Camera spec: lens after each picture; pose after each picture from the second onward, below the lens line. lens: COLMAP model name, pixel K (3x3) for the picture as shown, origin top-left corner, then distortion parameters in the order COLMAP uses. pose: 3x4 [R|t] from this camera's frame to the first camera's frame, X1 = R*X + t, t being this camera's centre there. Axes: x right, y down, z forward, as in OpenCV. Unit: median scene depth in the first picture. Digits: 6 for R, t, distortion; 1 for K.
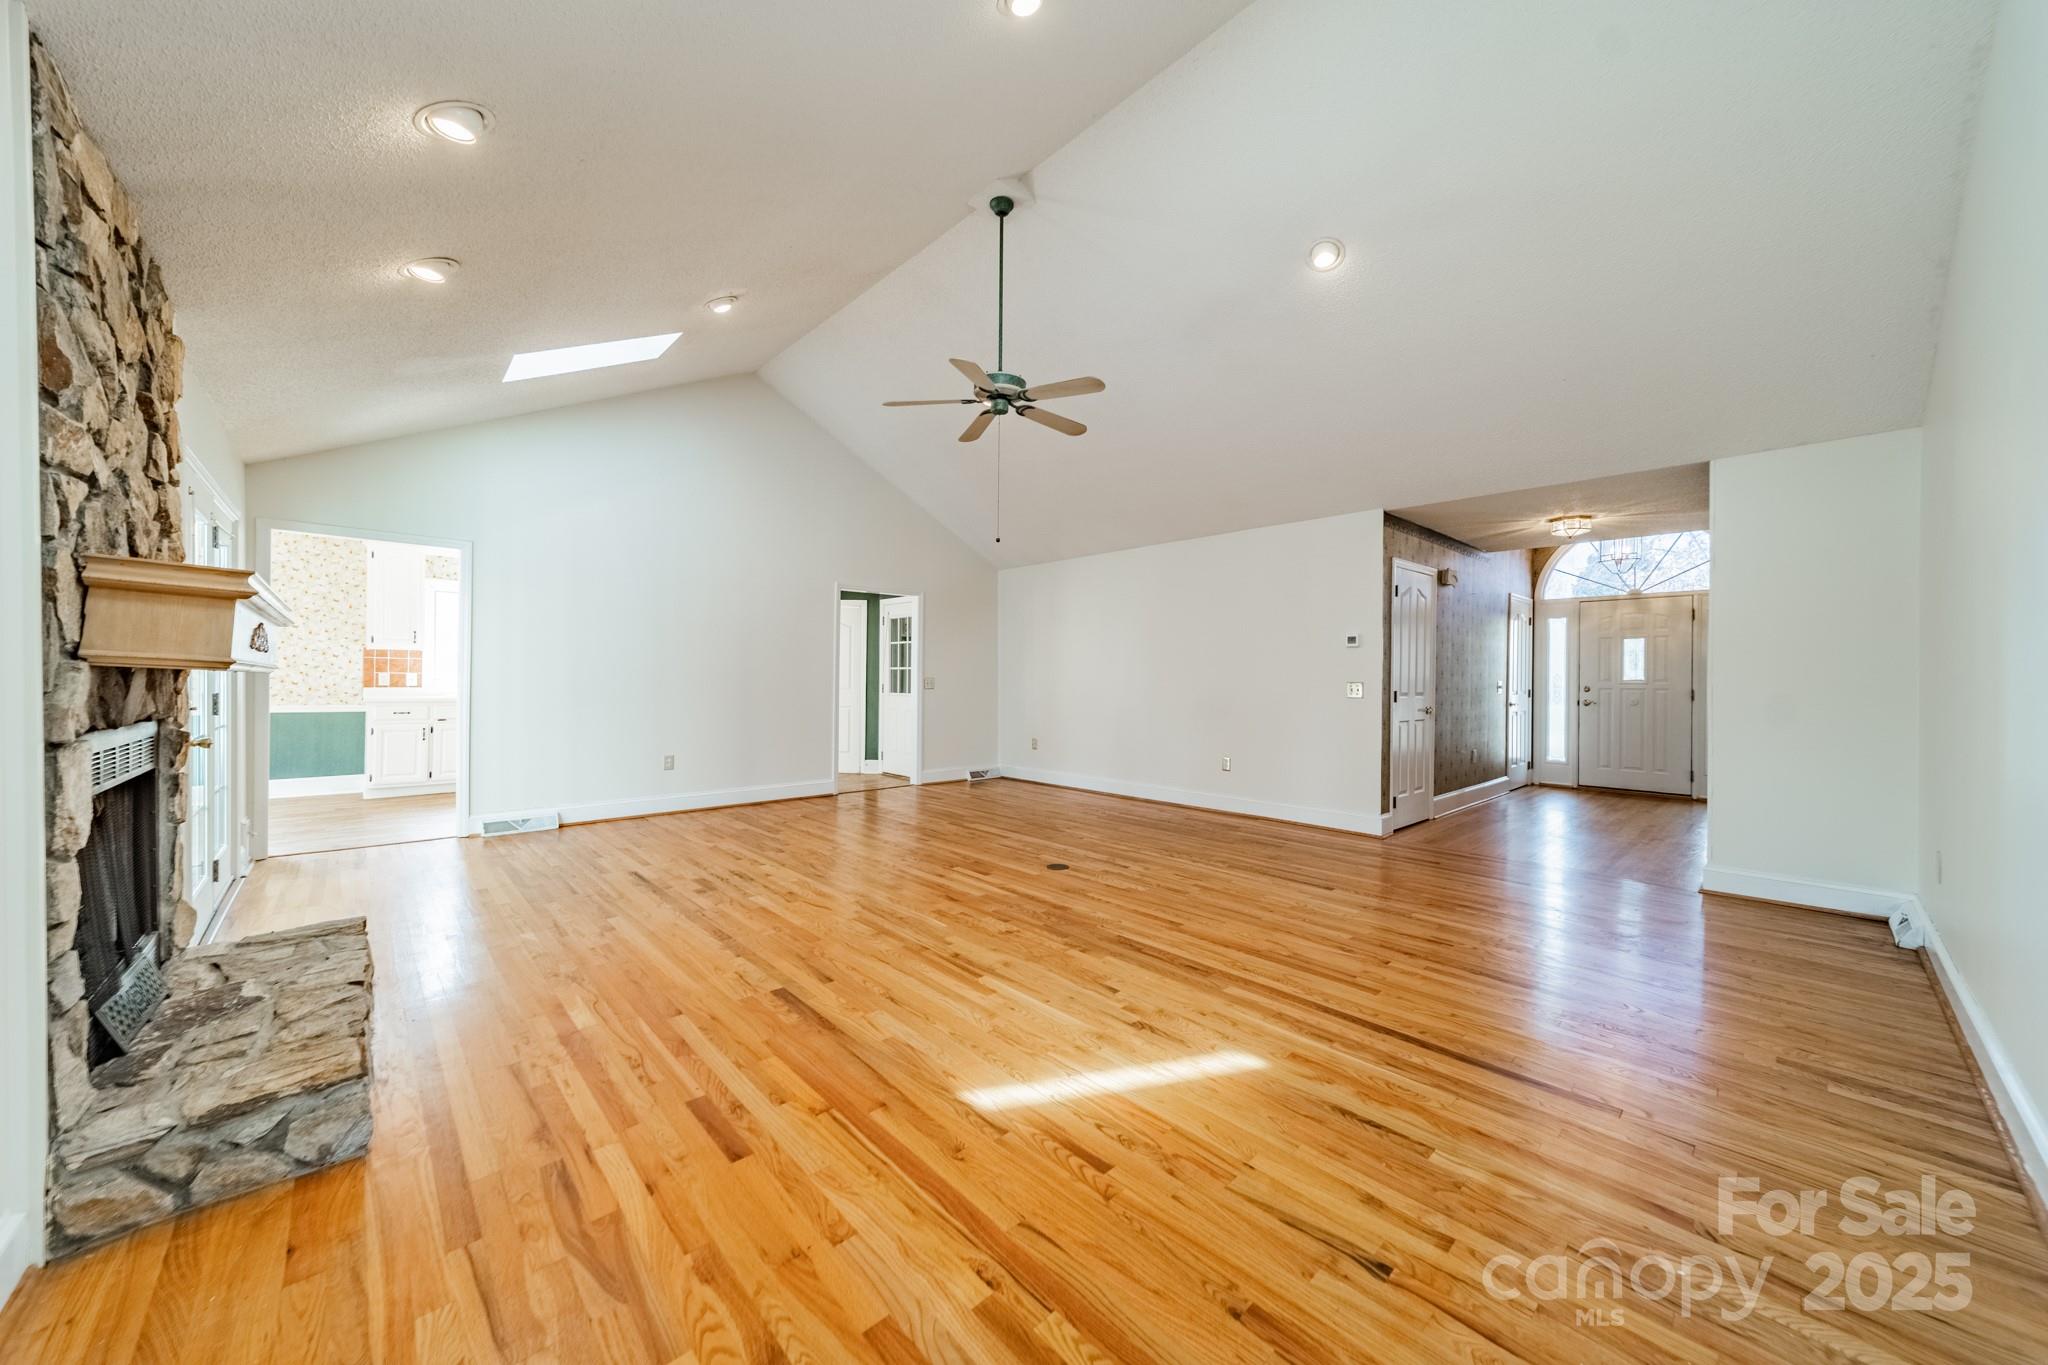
lens RADIAL K [[726.2, 0, 1024.2], [0, 726.2, 681.7], [0, 0, 1]] dist [0.006501, 0.000186]
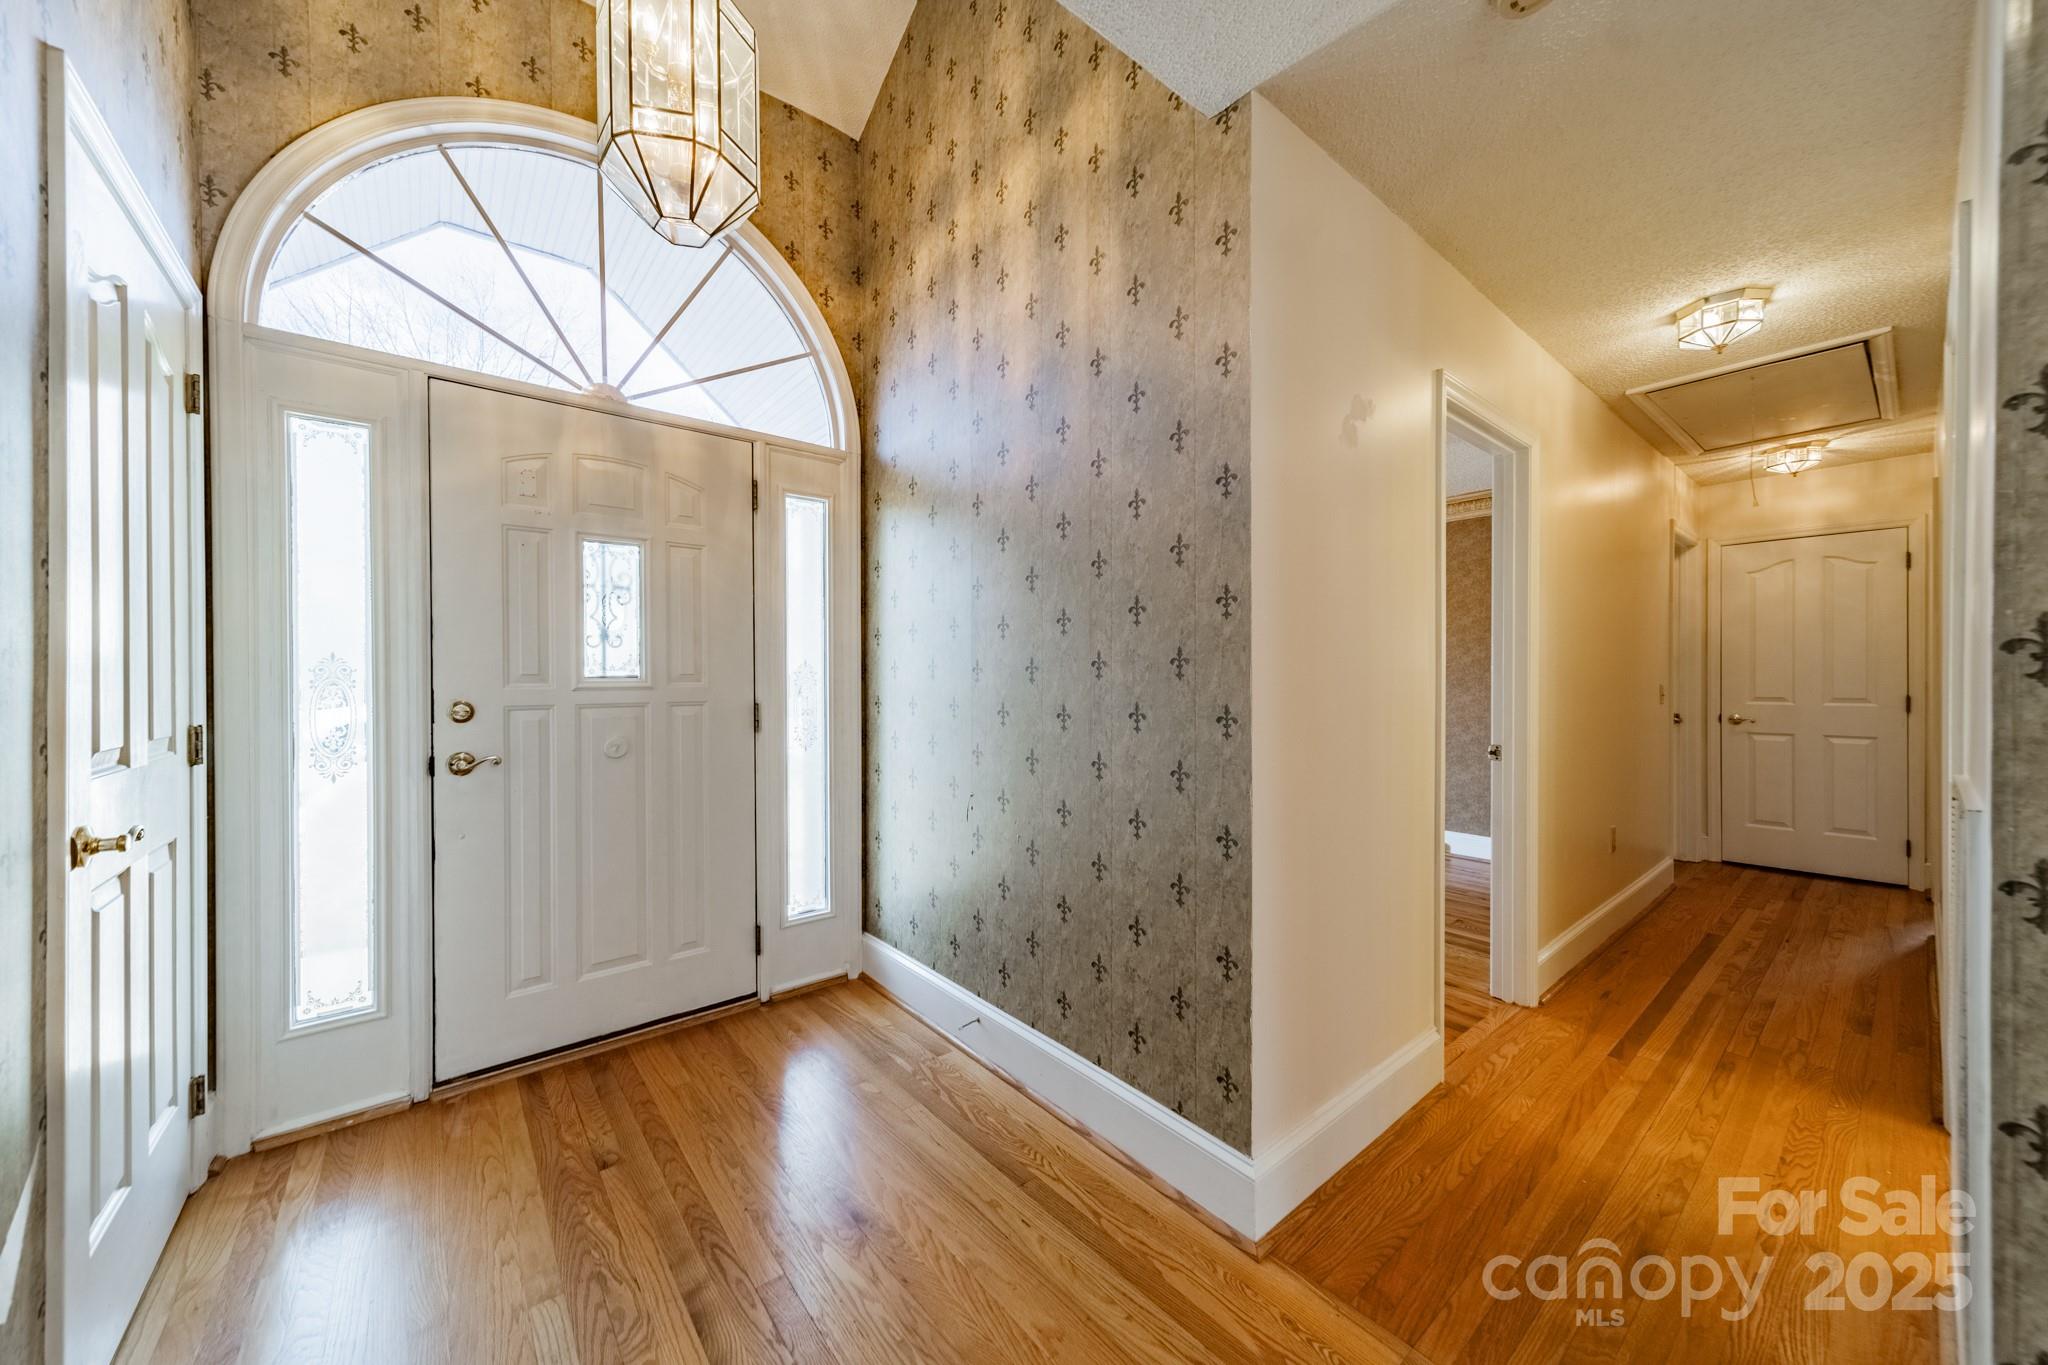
lens RADIAL K [[726.2, 0, 1011.3], [0, 726.2, 683.7], [0, 0, 1]] dist [0.006501, 0.000186]
pose [[0.074972, -0.012278, 0.997110, 0.520127], [0.002867, 0.999923, 0.012097, -0.002447], [-0.997182, 0.001952, 0.075001, 0.778358]]
